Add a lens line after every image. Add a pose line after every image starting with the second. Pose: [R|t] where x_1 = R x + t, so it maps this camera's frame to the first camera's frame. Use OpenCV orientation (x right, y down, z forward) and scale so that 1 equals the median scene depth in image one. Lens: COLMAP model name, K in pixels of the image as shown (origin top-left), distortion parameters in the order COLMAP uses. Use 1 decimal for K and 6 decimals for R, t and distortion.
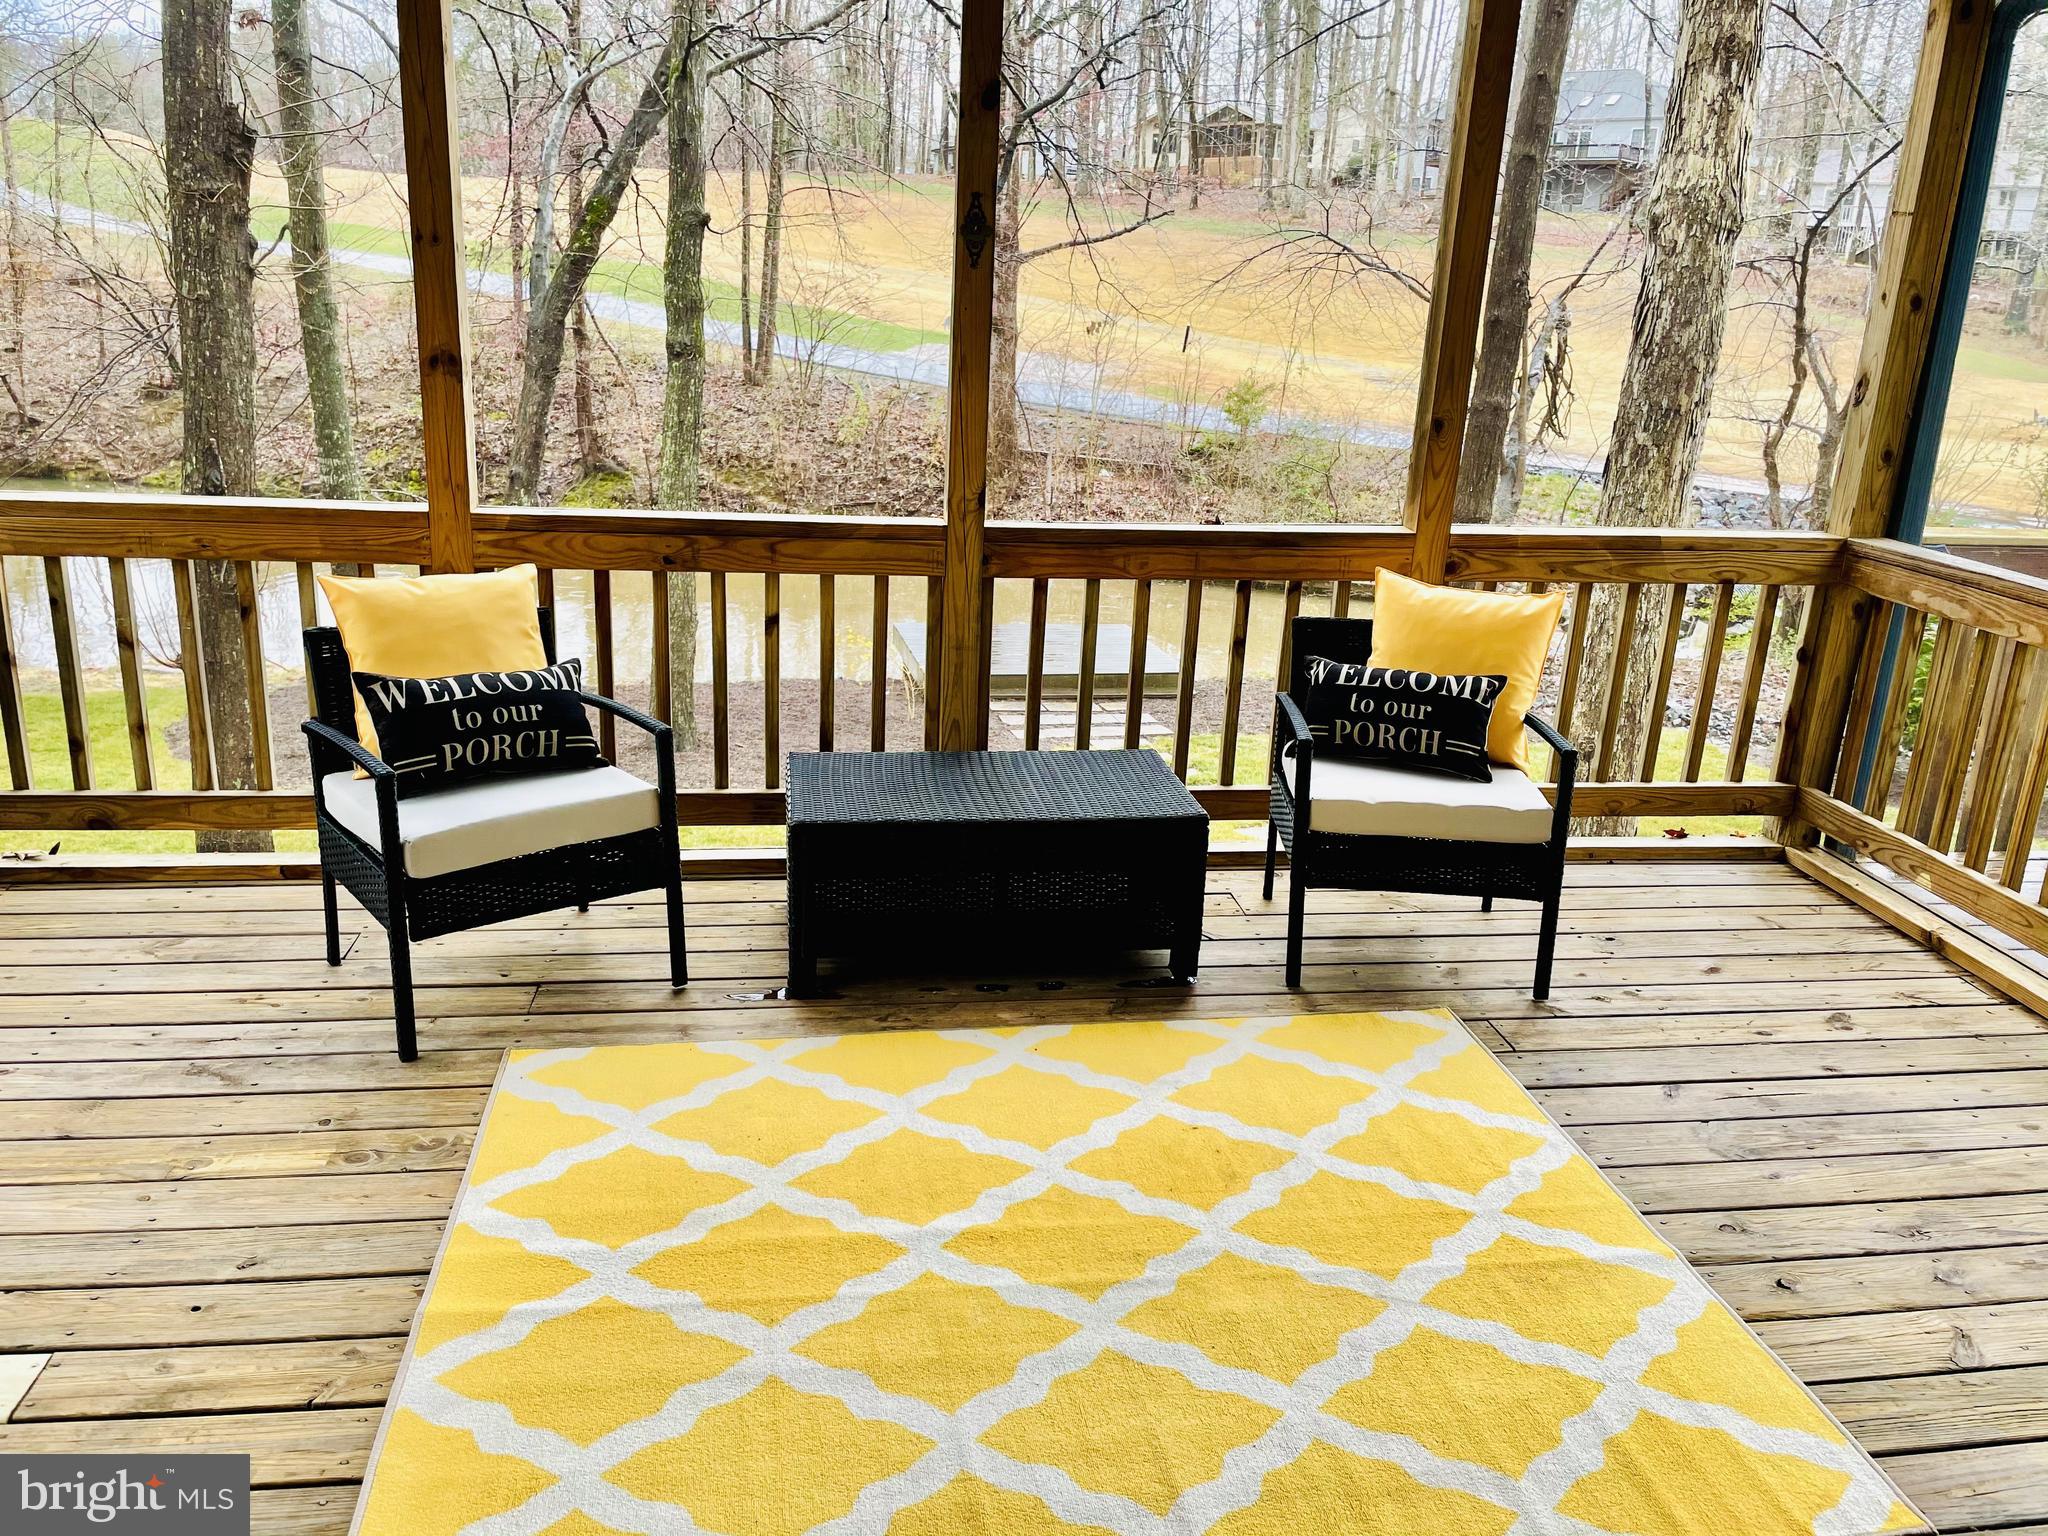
lens RADIAL K [[1565.7, 0, 1024.0], [0, 1565.7, 768.0], [0, 0, 1]] dist [0.095398, -0.133065]
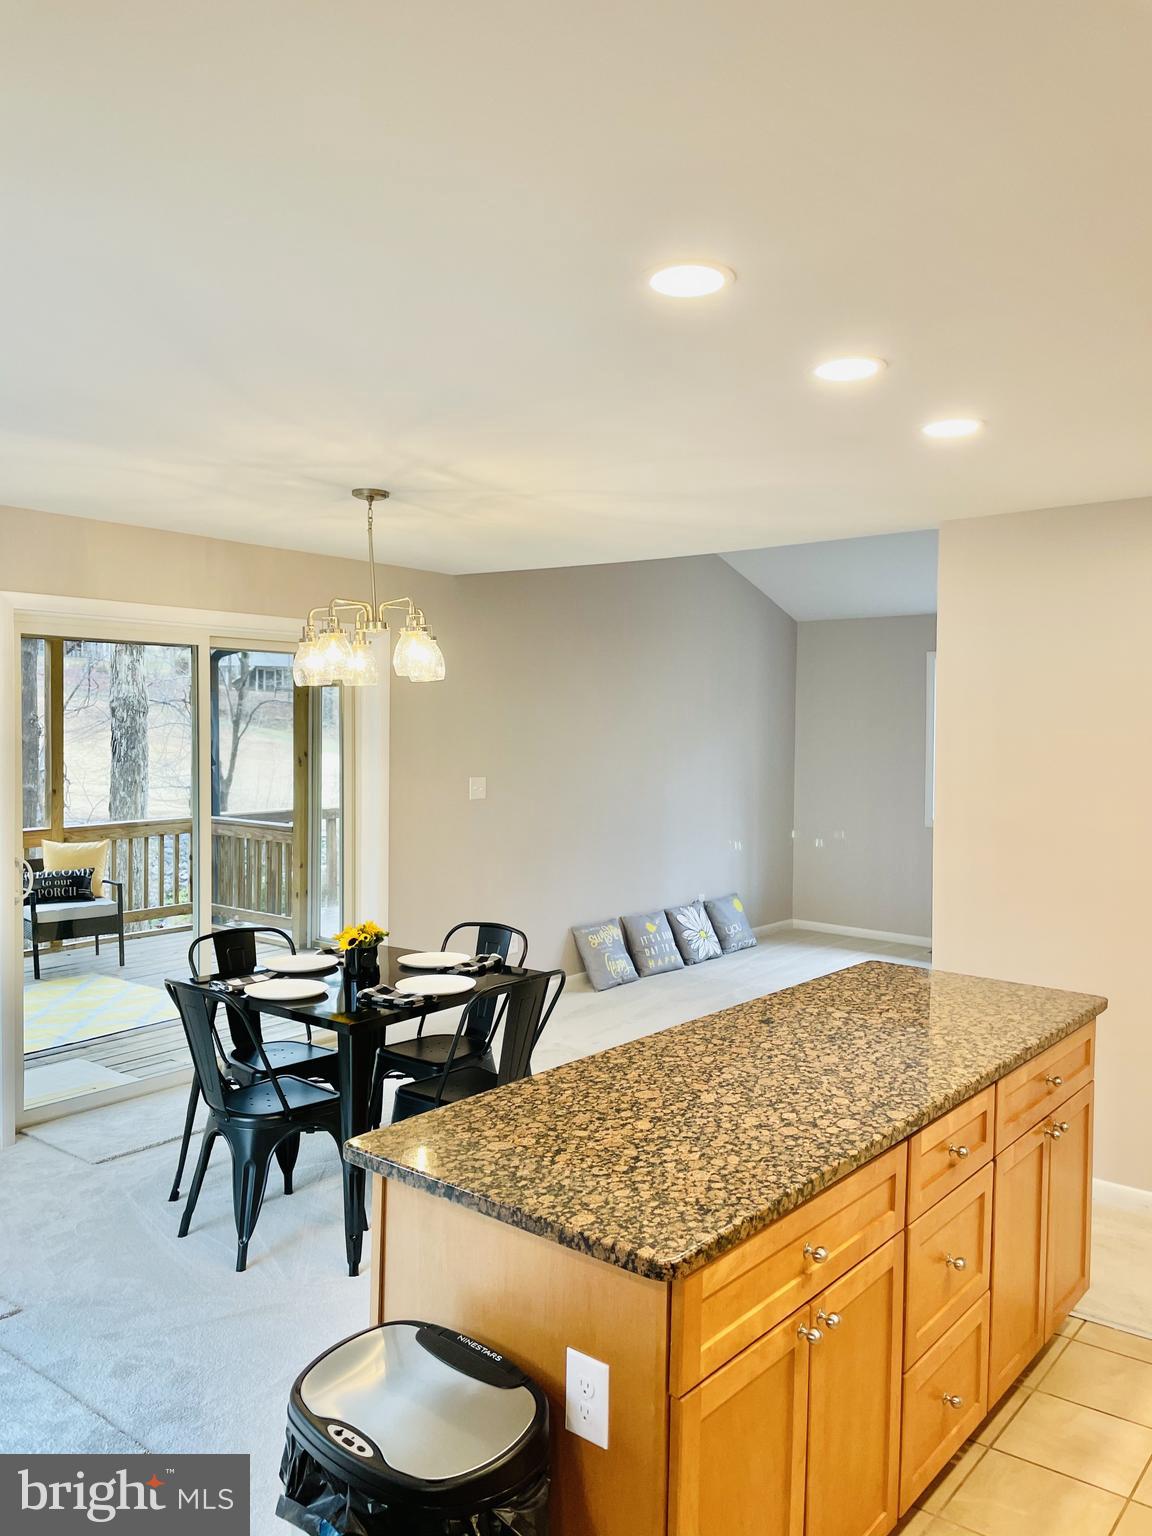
lens RADIAL K [[1174.3, 0, 576.0], [0, 1174.3, 768.0], [0, 0, 1]] dist [0.095398, -0.133065]
pose [[0.738338, -0.063497, 0.671436, -0.448692], [0.219918, 0.963810, -0.150684, 0.255815], [-0.637569, 0.258917, 0.725581, -1.094475]]
